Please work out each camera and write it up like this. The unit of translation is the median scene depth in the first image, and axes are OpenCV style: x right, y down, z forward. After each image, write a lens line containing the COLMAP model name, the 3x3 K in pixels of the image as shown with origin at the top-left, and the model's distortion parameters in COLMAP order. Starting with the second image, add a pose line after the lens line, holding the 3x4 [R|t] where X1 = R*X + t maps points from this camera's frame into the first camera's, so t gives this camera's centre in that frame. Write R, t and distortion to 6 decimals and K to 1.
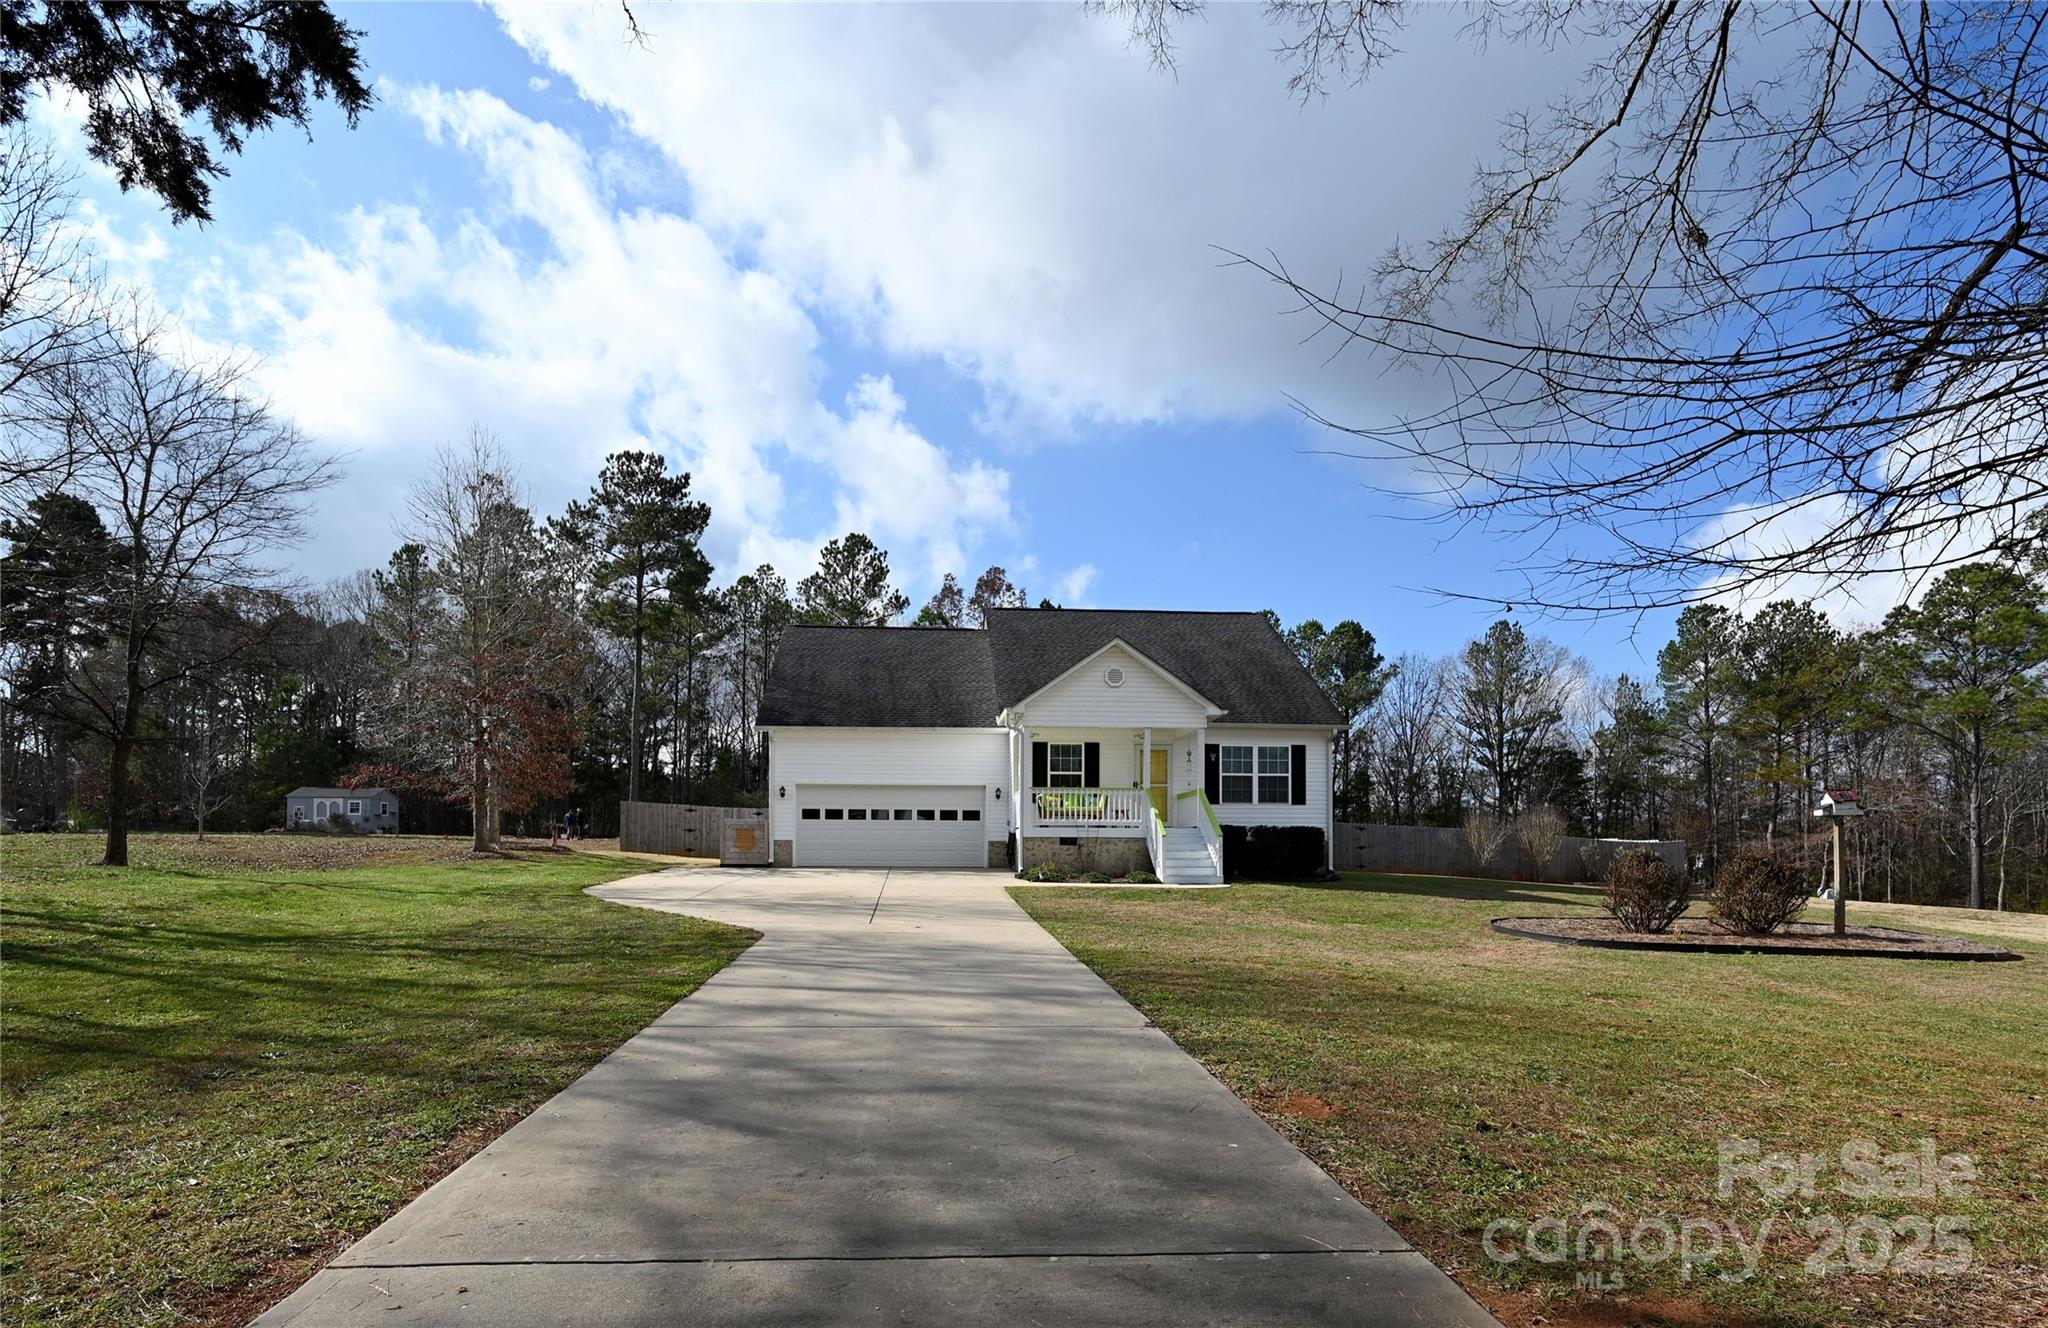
lens RADIAL K [[979.8, 0, 988.9], [0, 979.8, 836.8], [0, 0, 1]] dist [0.000855, 0.000071]
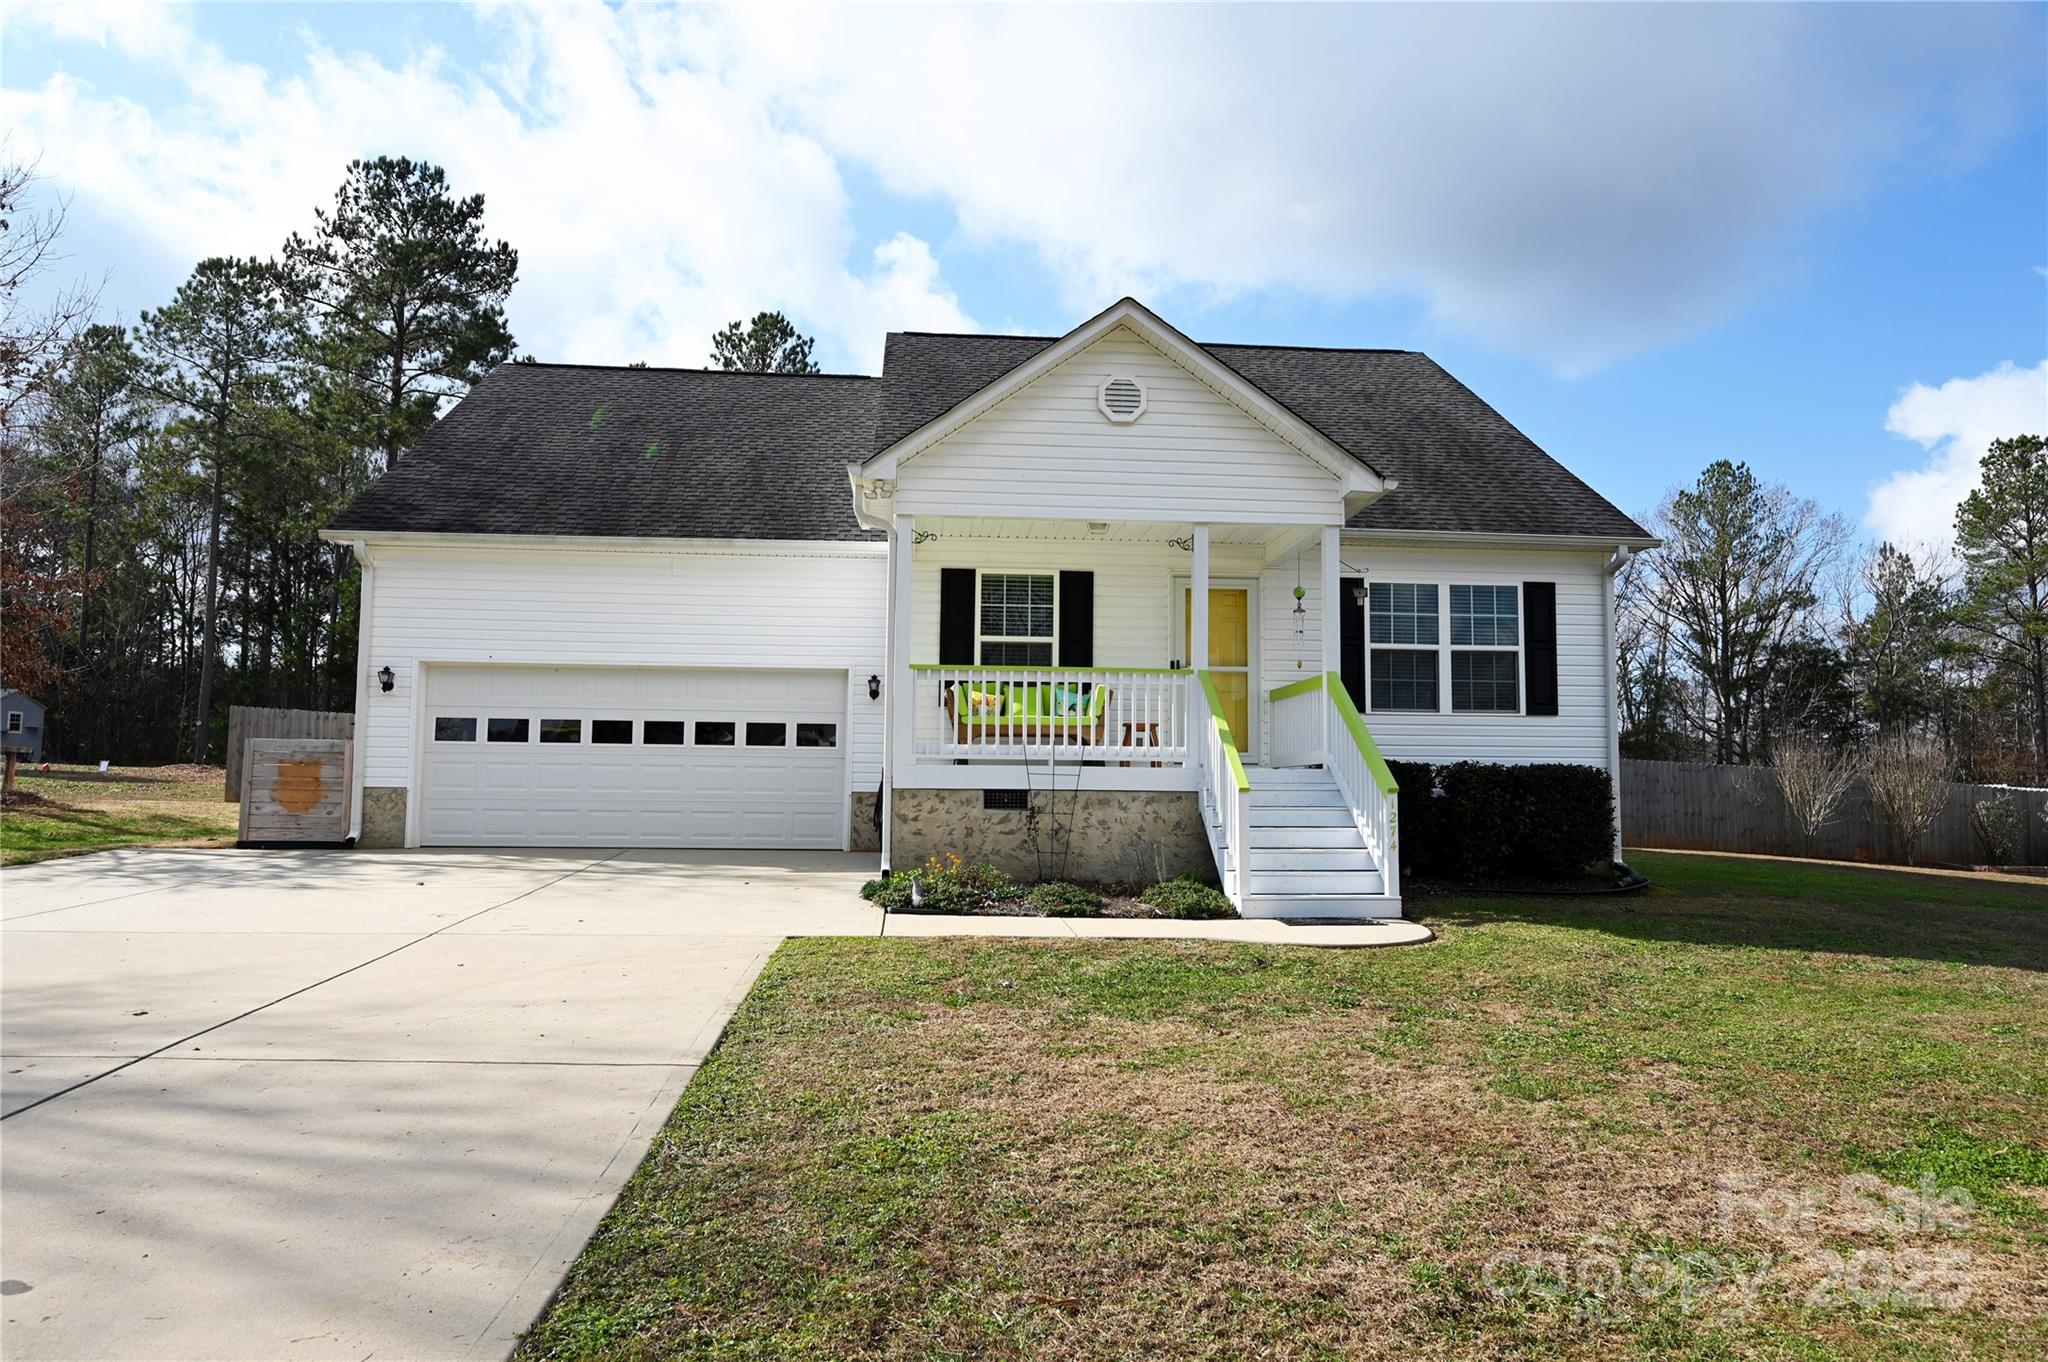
lens RADIAL K [[1282.7, 0, 1017.9], [0, 1282.7, 691.3], [0, 0, 1]] dist [-0.005149, -0.000952]
pose [[0.999893, 0.007282, 0.012662, 0.068907], [-0.006512, 0.998188, -0.059811, -0.007125], [-0.013075, 0.059722, 0.998129, 0.410848]]
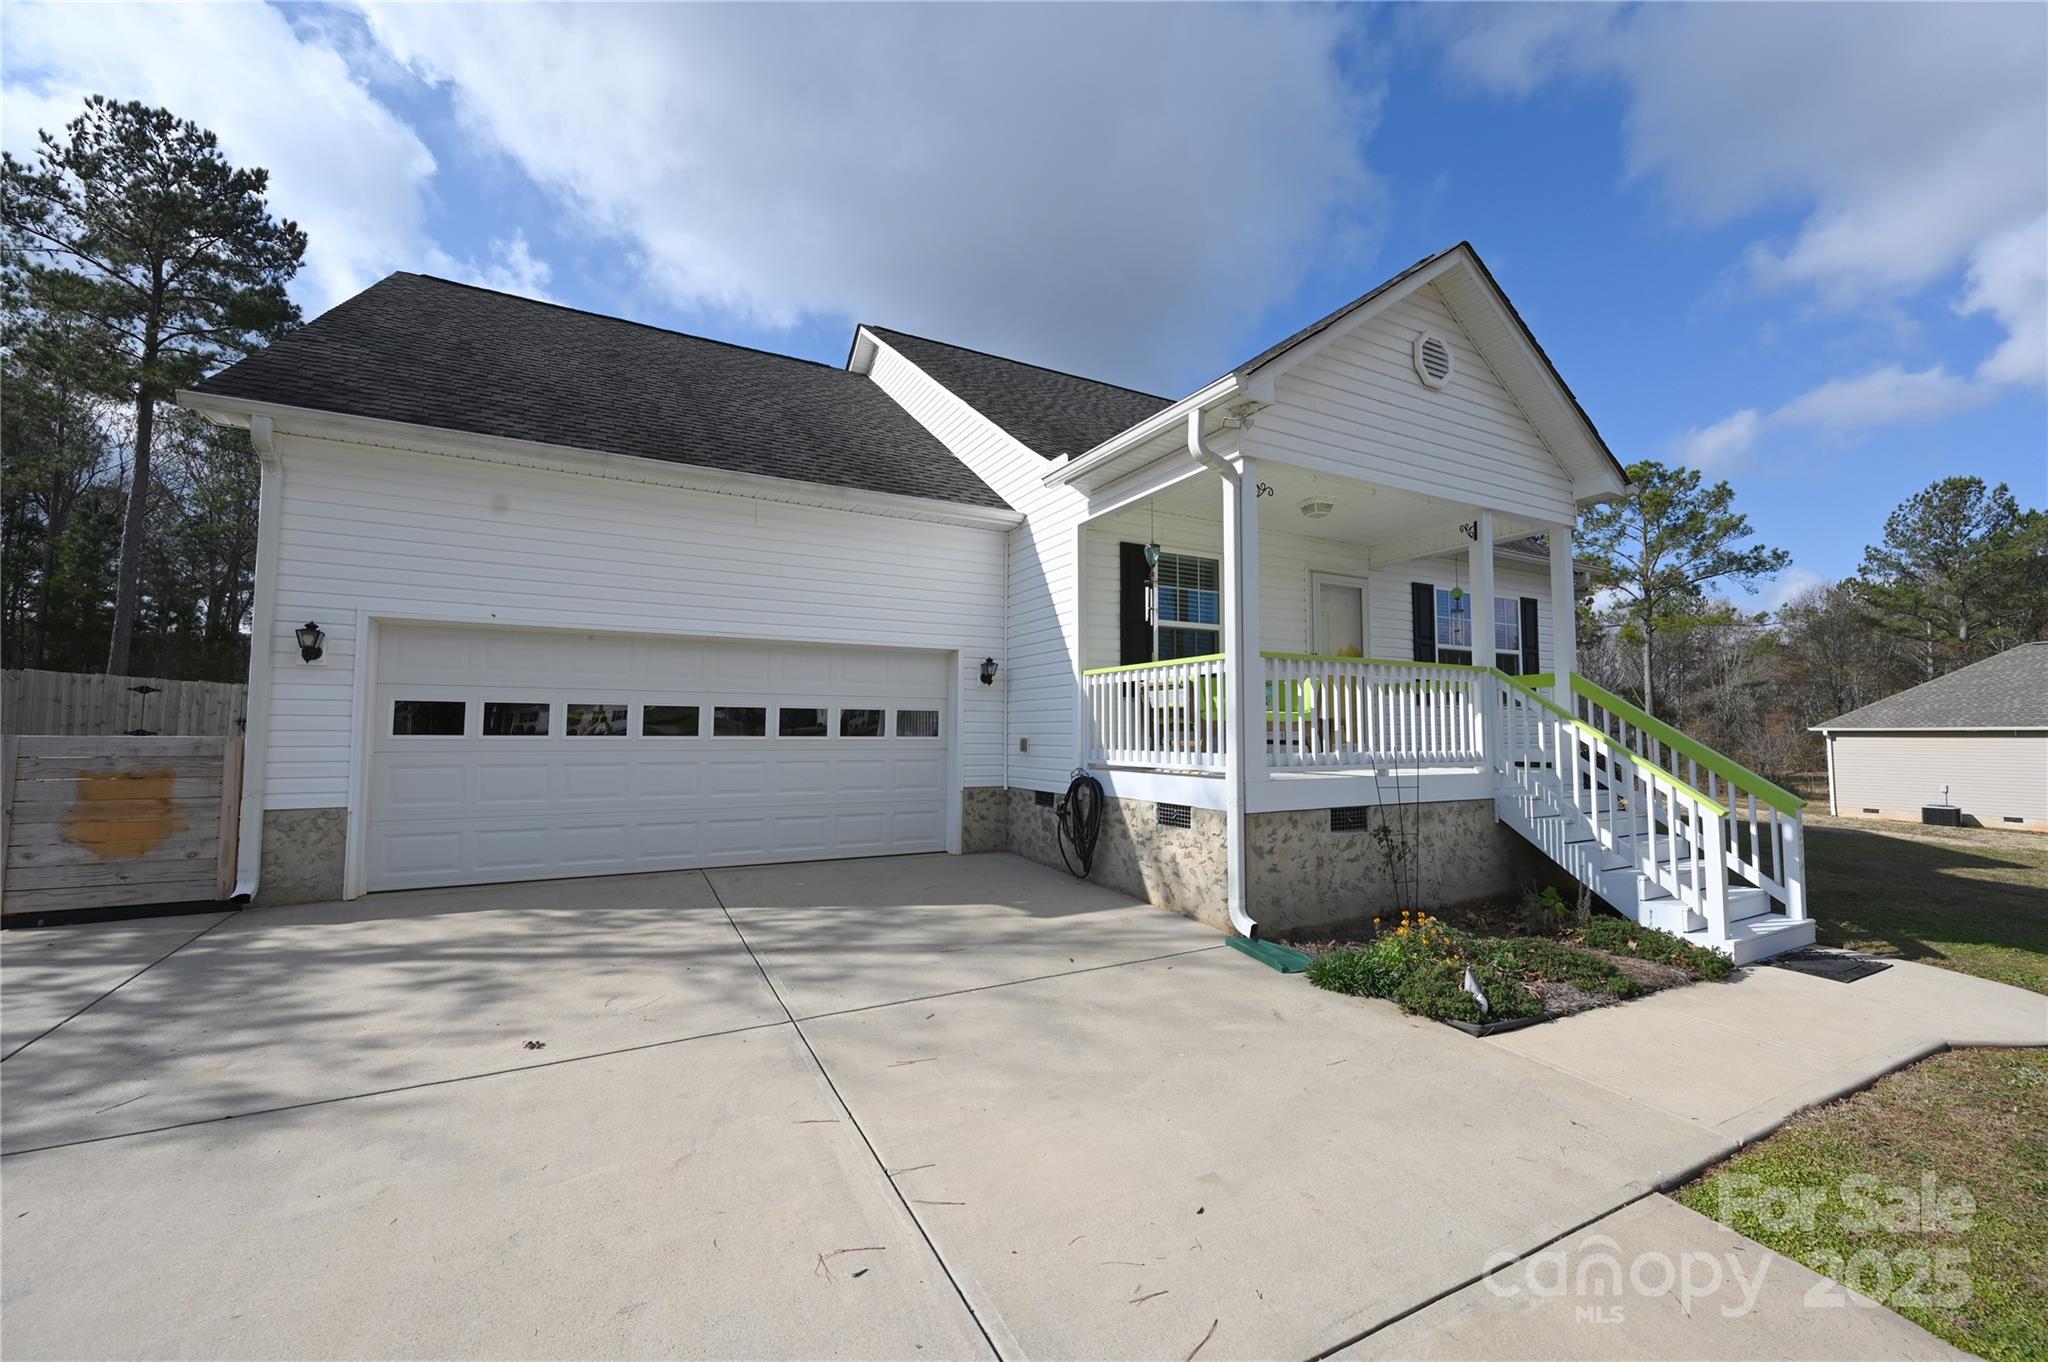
lens RADIAL K [[801.1, 0, 1029.6], [0, 801.1, 680.7], [0, 0, 1]] dist [-0.001819, 0.000266]
pose [[0.911607, 0.025856, 0.410249, -0.112883], [-0.008163, 0.998962, -0.044821, -0.025289], [-0.410982, 0.037511, 0.910872, 0.692558]]
